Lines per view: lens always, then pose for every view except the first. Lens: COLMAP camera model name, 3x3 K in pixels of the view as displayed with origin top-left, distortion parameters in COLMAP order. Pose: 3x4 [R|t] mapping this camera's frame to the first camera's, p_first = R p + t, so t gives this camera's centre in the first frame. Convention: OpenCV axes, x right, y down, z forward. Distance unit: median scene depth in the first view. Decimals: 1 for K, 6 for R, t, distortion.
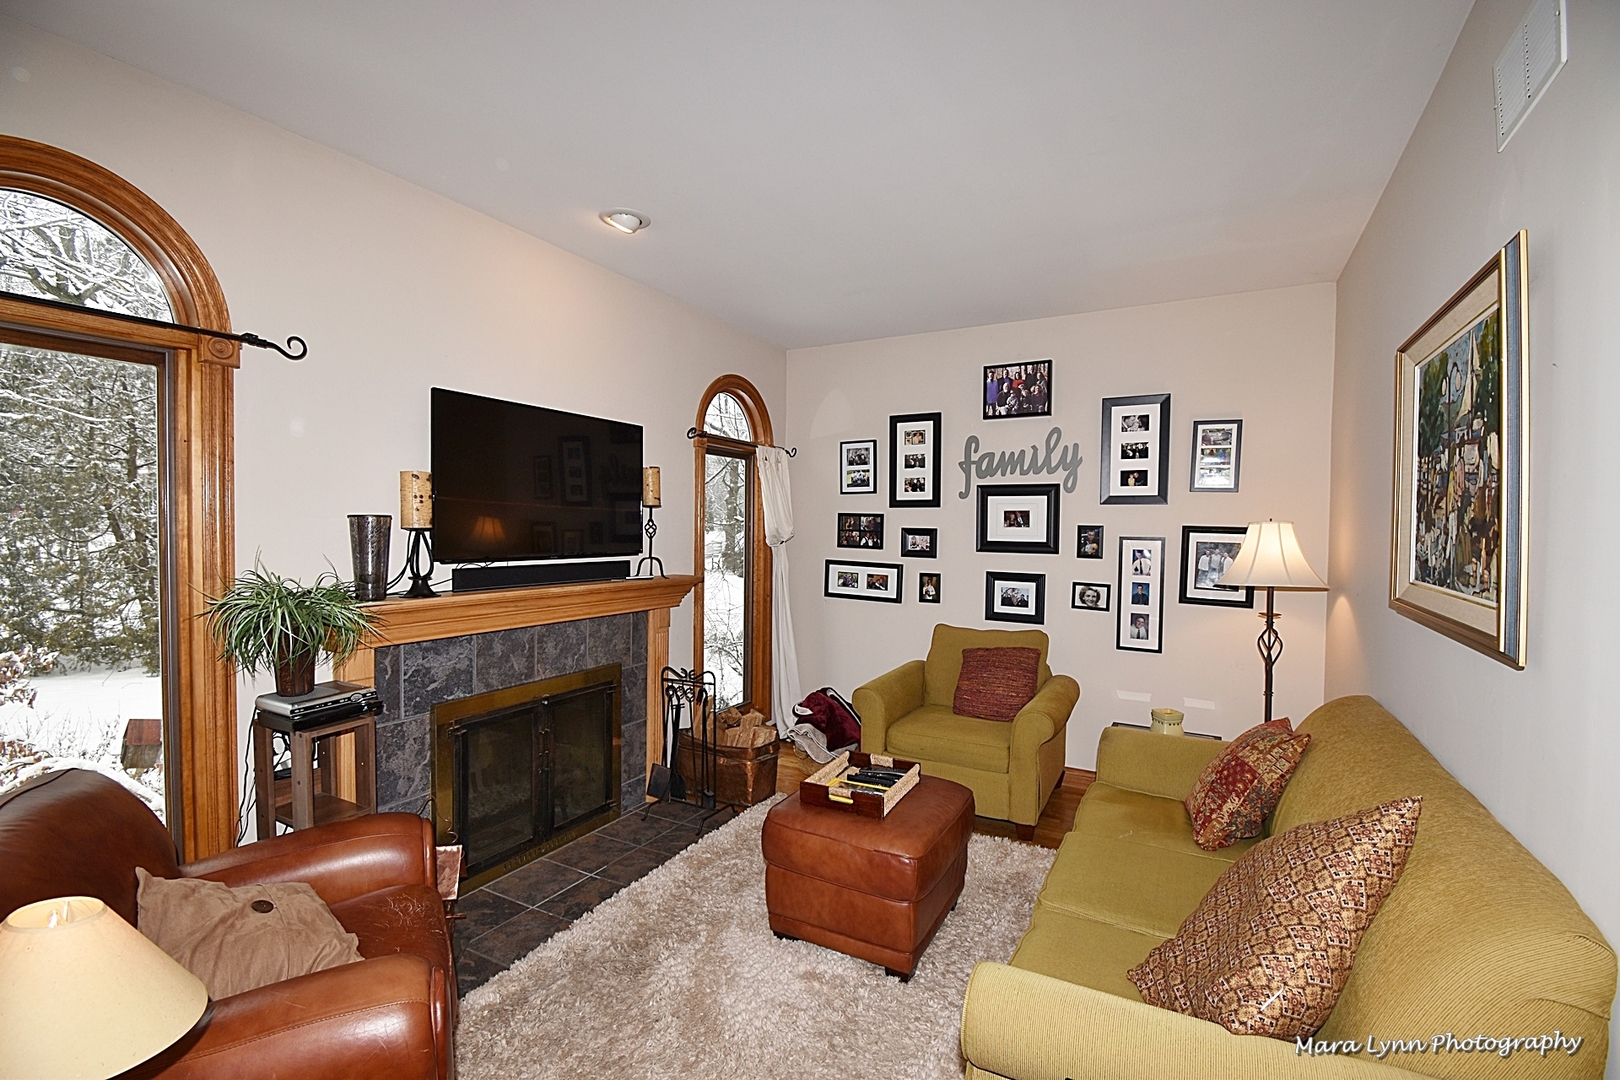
lens RADIAL K [[718.5, 0, 799.4], [0, 718.5, 543.4], [0, 0, 1]] dist [0.000547, -0.014674]
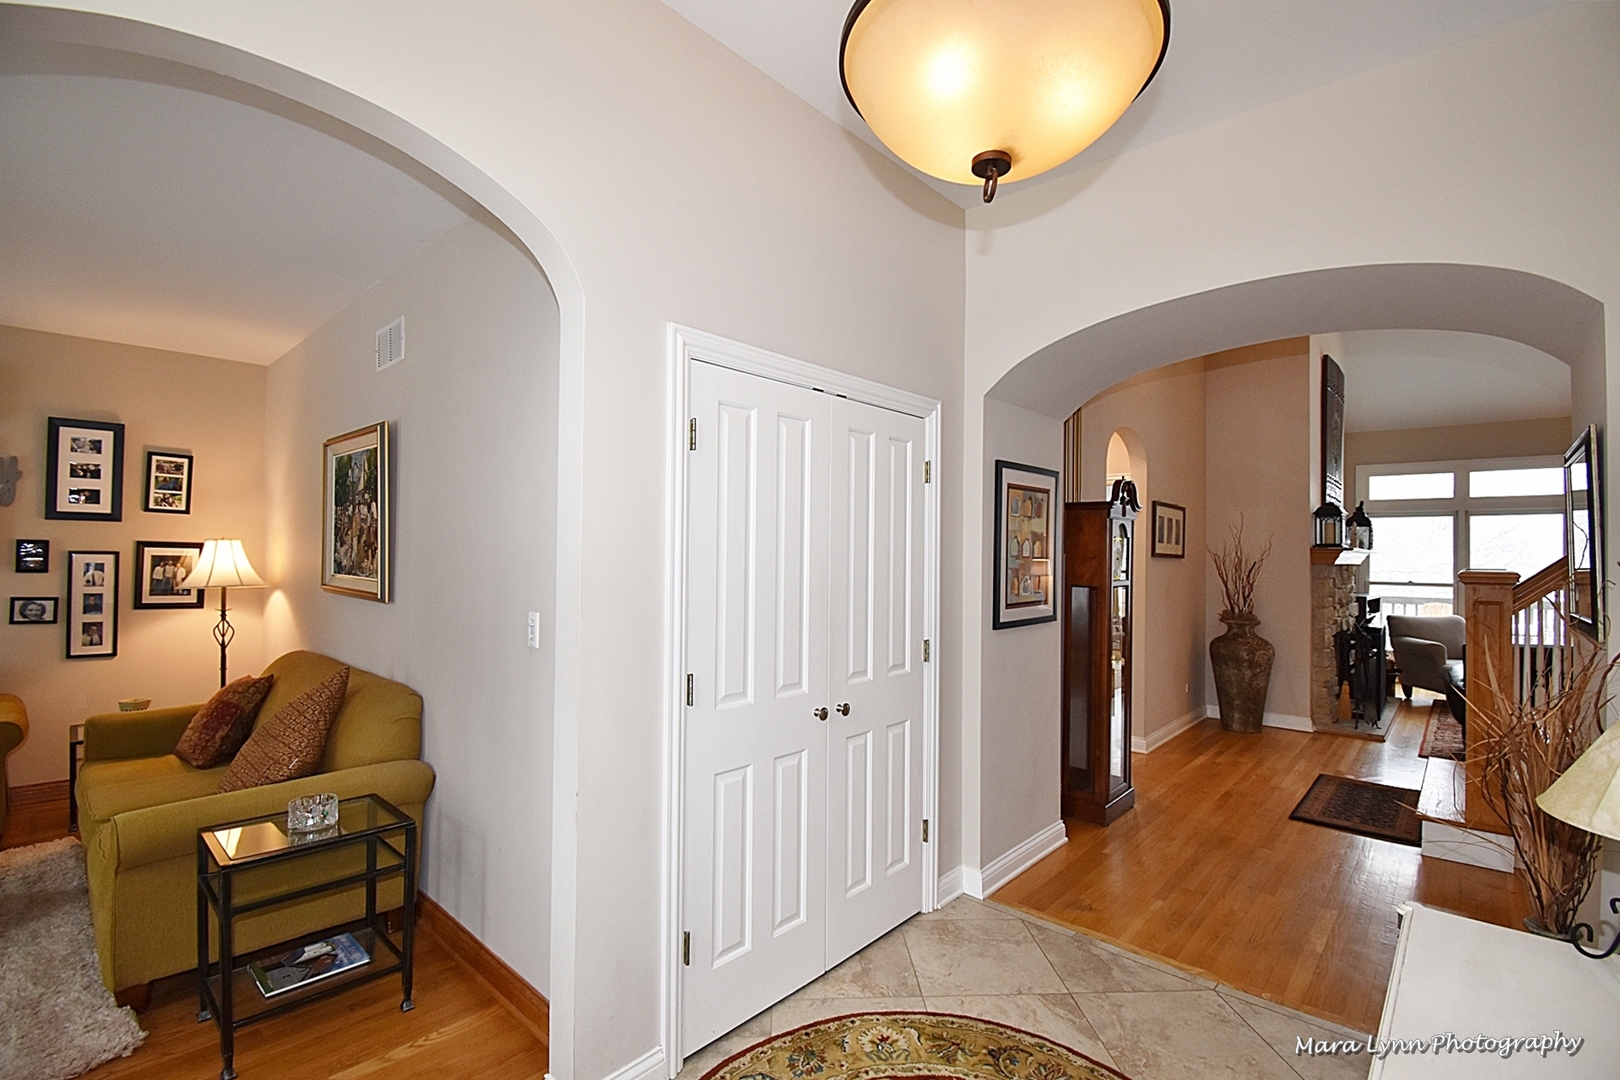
lens RADIAL K [[718.5, 0, 808.8], [0, 718.5, 543.6], [0, 0, 1]] dist [0.000547, -0.014674]
pose [[0.229312, 0.005683, 0.973336, -0.321136], [0.014138, 0.999858, -0.009168, 0.004586], [-0.973250, 0.015864, 0.229199, -0.301140]]
